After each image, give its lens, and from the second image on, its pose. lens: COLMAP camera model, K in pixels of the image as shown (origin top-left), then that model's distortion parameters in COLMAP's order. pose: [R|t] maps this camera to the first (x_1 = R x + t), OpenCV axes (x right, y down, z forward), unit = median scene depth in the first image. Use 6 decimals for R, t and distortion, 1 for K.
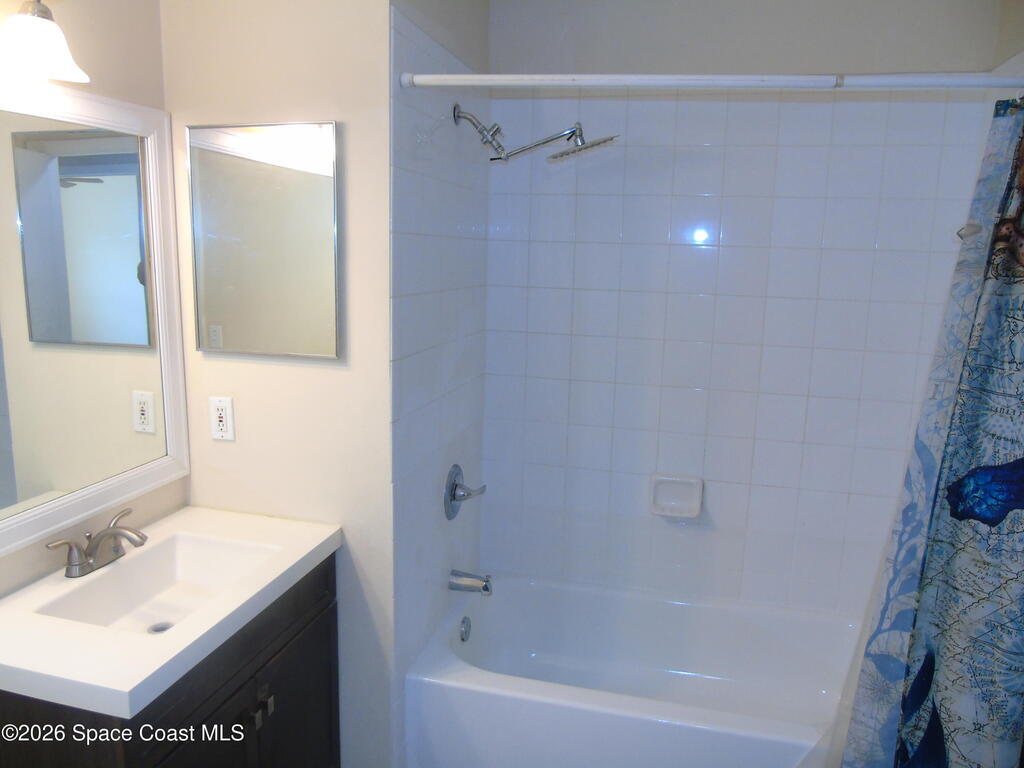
lens RADIAL K [[763.1, 0, 511.0], [0, 763.1, 382.0], [0, 0, 1]] dist [-0.045605, 0.048240]
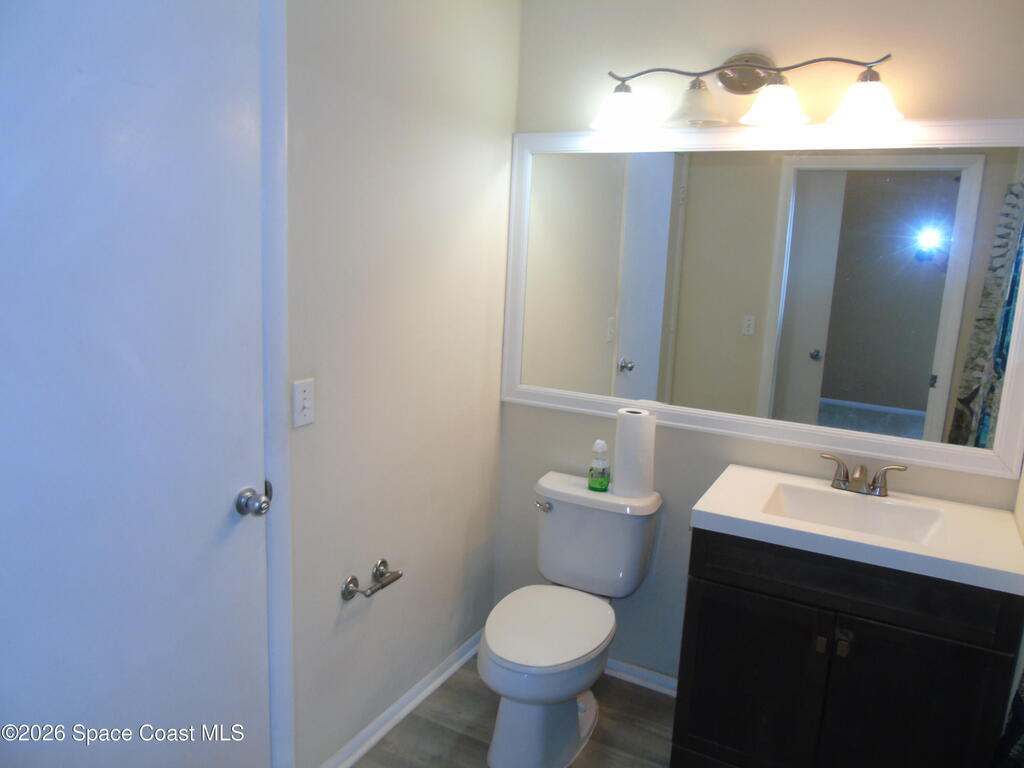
lens RADIAL K [[763.1, 0, 511.3], [0, 763.1, 385.1], [0, 0, 1]] dist [-0.045605, 0.048240]
pose [[-0.225140, 0.167434, -0.959832, 0.811199], [-0.210635, 0.953464, 0.215730, -0.087928], [0.951286, 0.250743, -0.179396, 0.632487]]
